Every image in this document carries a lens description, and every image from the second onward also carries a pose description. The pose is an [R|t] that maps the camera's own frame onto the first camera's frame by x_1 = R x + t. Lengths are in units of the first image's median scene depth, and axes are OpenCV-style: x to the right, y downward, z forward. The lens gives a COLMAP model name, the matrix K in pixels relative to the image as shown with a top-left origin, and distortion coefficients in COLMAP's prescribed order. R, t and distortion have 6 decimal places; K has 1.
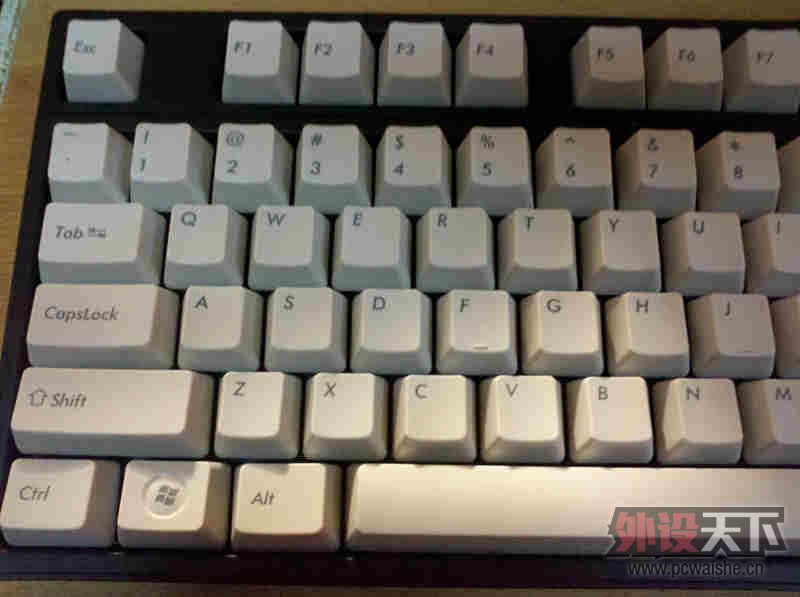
lens RADIAL K [[644.8, 0, 400.0], [0, 644.8, 298.5], [0, 0, 1]] dist [-0.023455, -0.001702]
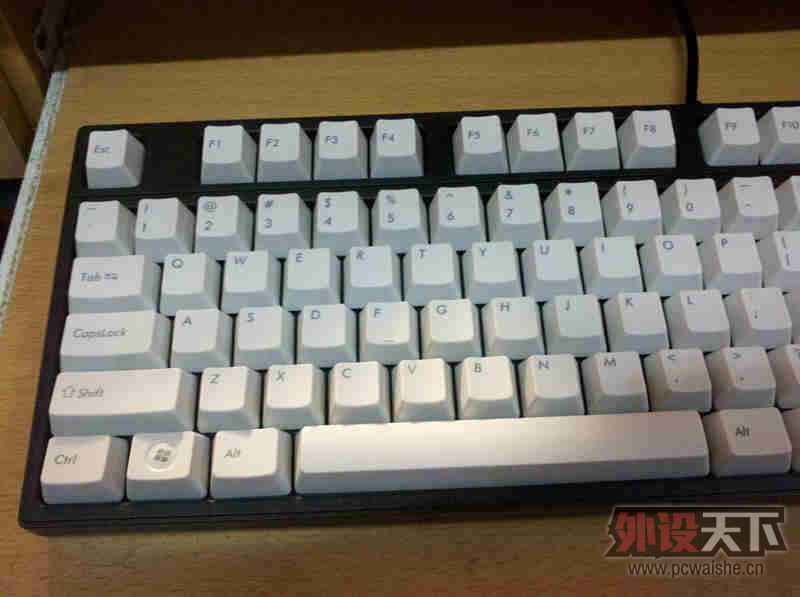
lens RADIAL K [[644.8, 0, 400.0], [0, 644.8, 298.5], [0, 0, 1]] dist [-0.023455, -0.001702]
pose [[0.998297, -0.054432, 0.020970, 0.117552], [0.056908, 0.987763, -0.145207, 0.178793], [-0.012809, 0.146153, 0.989179, -0.367154]]
